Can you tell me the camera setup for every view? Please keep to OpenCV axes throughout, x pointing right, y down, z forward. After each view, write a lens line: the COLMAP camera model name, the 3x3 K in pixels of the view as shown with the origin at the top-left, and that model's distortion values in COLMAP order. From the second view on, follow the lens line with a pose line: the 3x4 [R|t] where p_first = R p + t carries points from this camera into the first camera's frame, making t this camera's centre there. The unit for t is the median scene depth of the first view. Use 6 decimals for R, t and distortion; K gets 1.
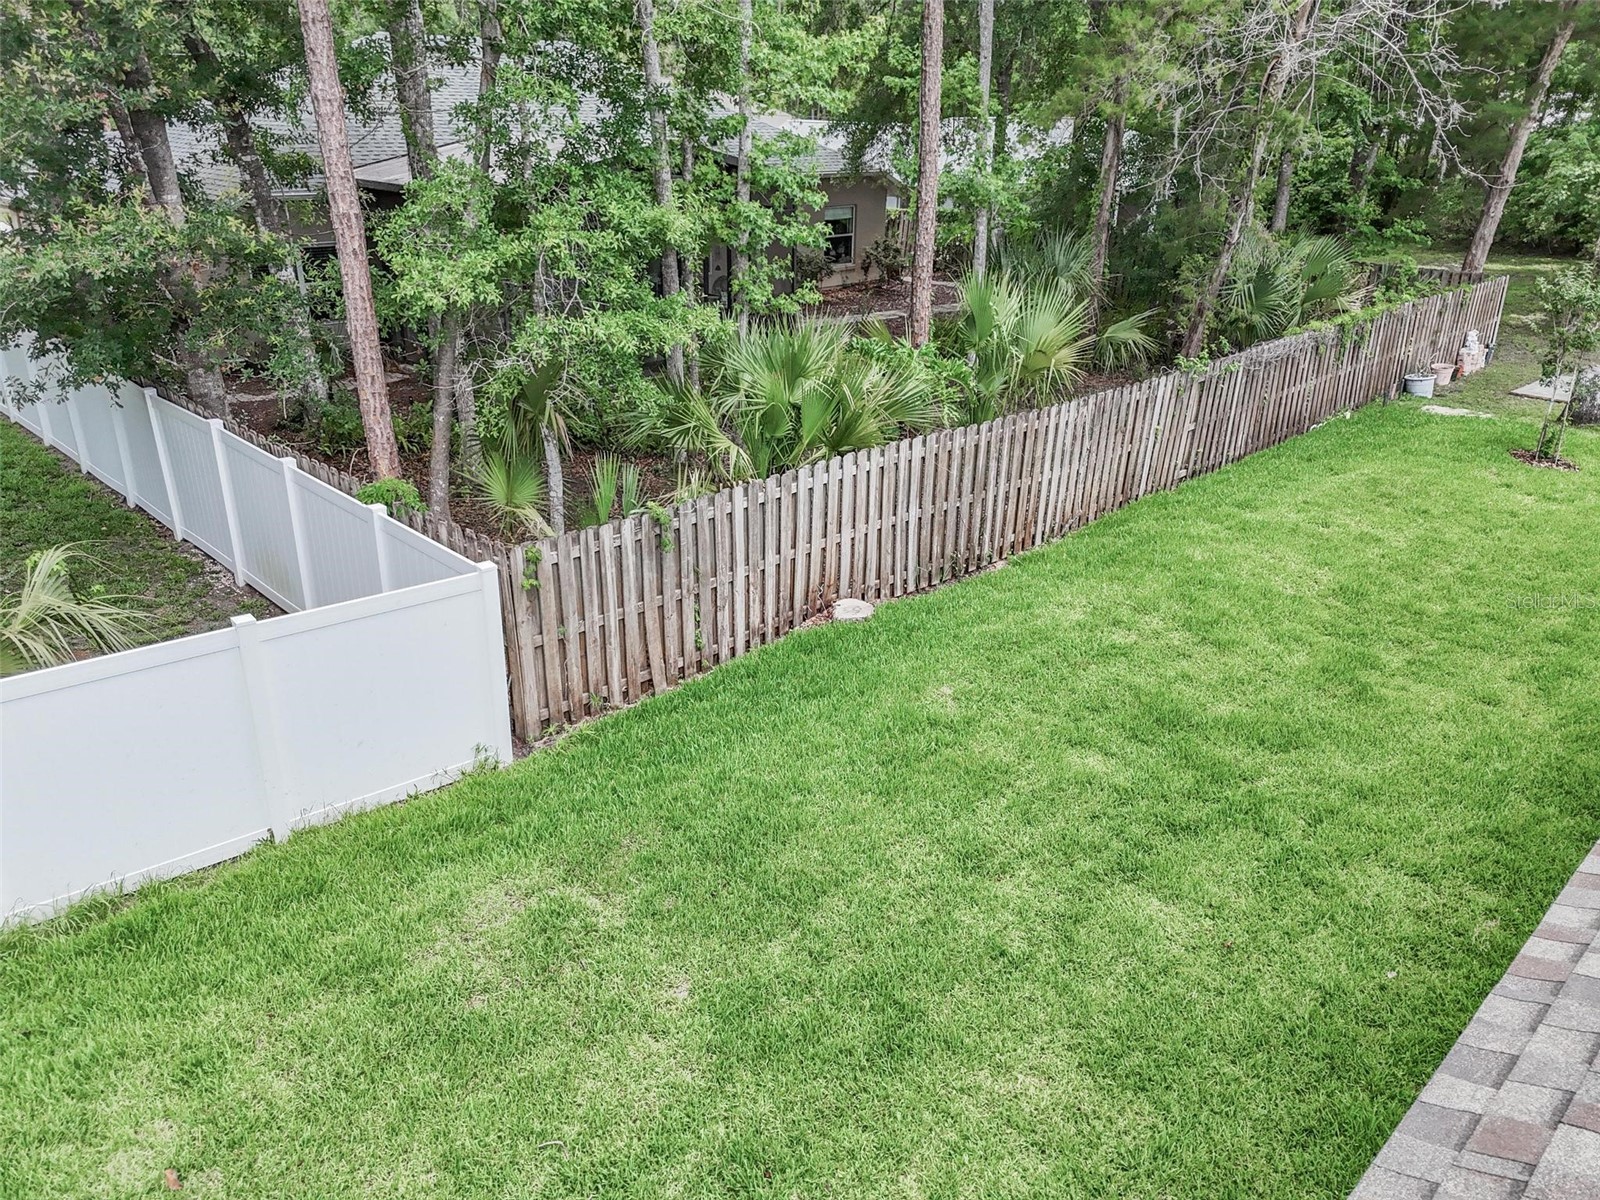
lens RADIAL K [[1165.3, 0, 799.8], [0, 1165.3, 604.4], [0, 0, 1]] dist [0.109816, -0.119575]
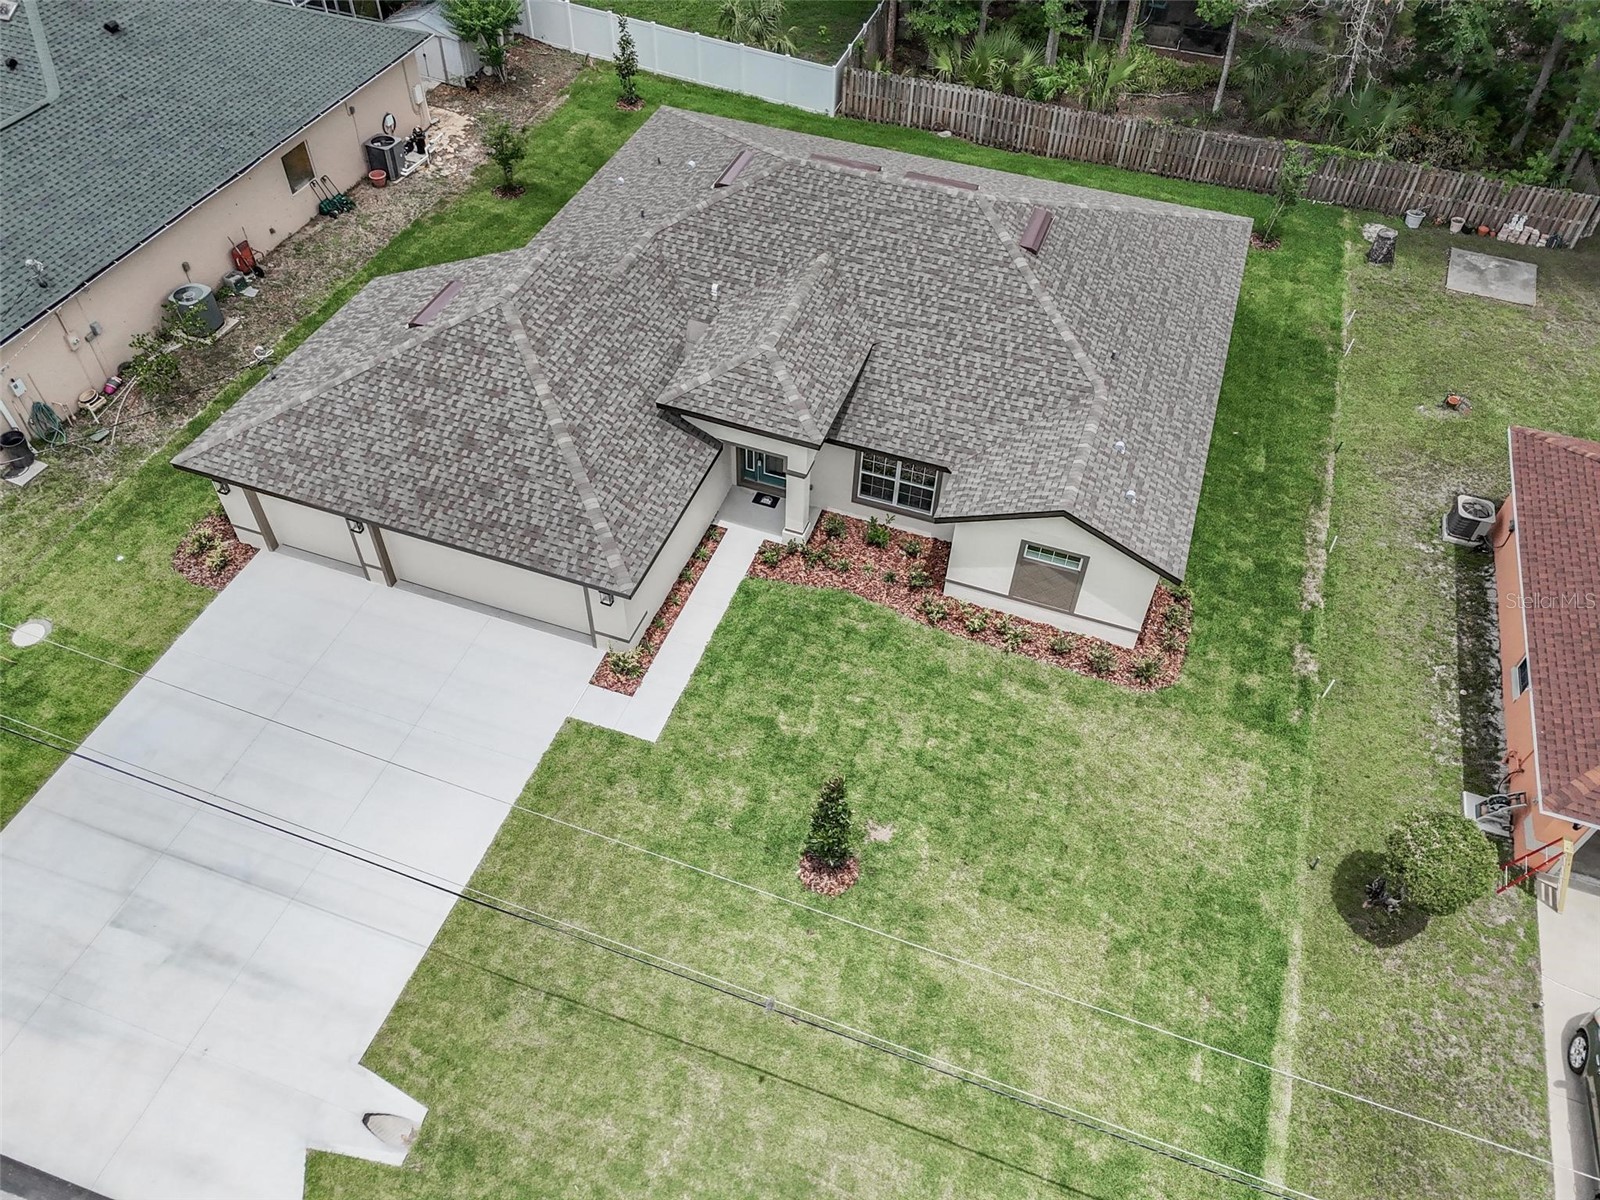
lens RADIAL K [[1165.3, 0, 799.8], [0, 1165.3, 604.4], [0, 0, 1]] dist [0.109816, -0.119575]
pose [[0.433738, 0.664619, -0.608402, 3.370707], [-0.370938, 0.747059, 0.551641, -0.841577], [0.821143, -0.013588, 0.570561, -1.514472]]
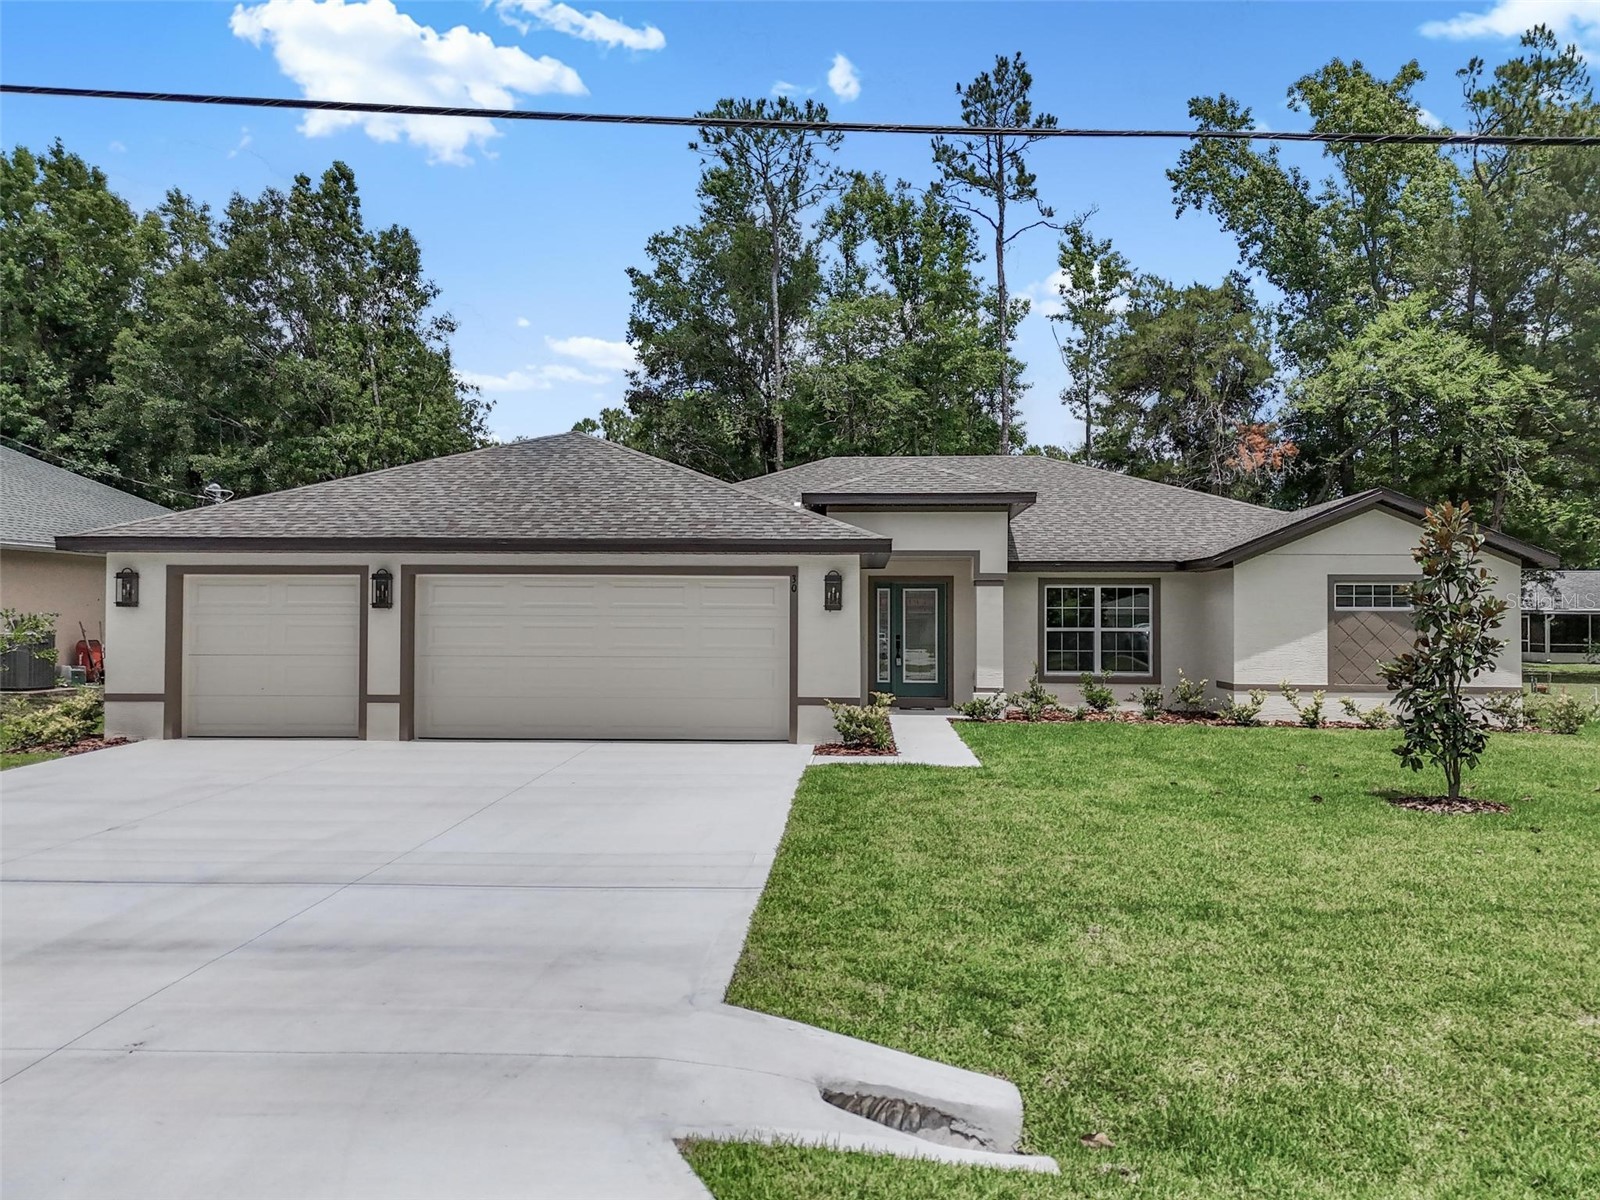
lens RADIAL K [[1166.9, 0, 802.3], [0, 1166.9, 615.2], [0, 0, 1]] dist [0.069796, -0.051931]
pose [[0.667328, -0.015137, -0.744610, 2.835638], [-0.286622, 0.917569, -0.275526, 0.972244], [0.687402, 0.397288, 0.607981, -1.398725]]
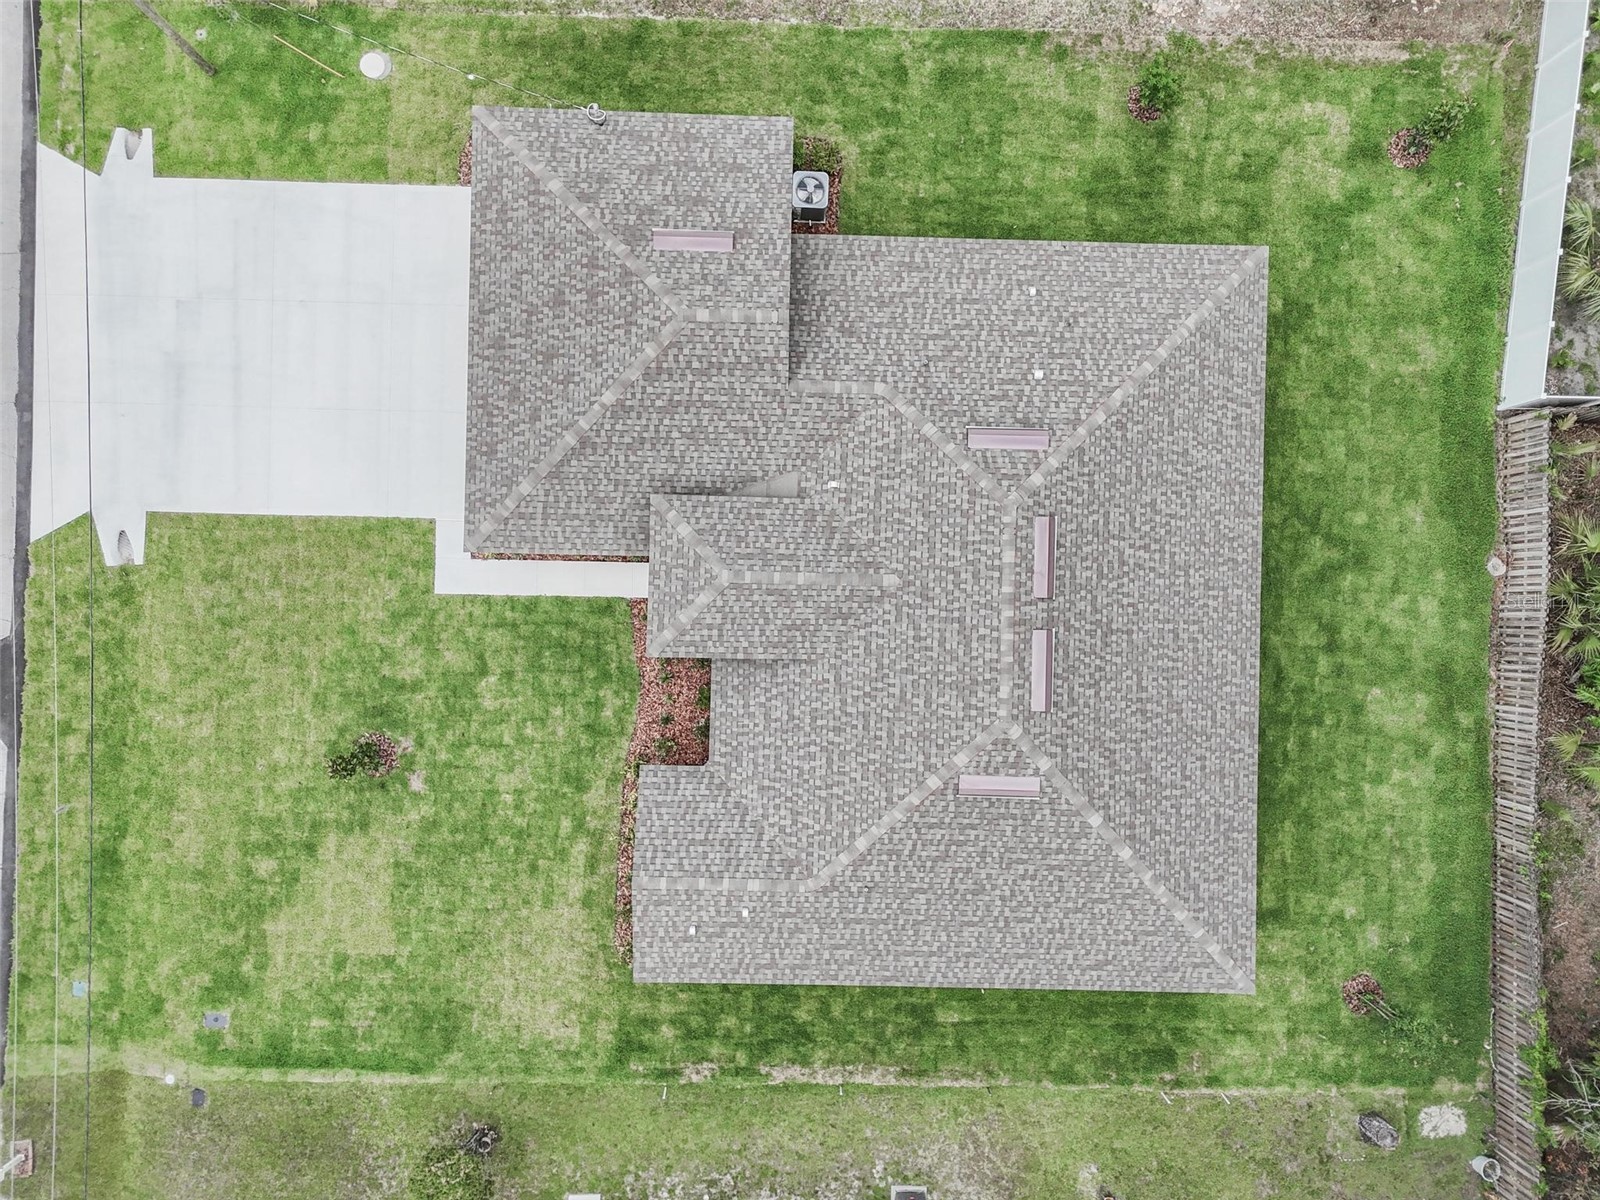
lens RADIAL K [[1165.3, 0, 799.8], [0, 1165.3, 604.4], [0, 0, 1]] dist [0.109816, -0.119575]
pose [[-0.719236, 0.693577, -0.040622, 1.520837], [-0.306000, -0.263743, 0.914770, -2.256337], [0.623750, 0.670366, 0.401928, -1.044848]]
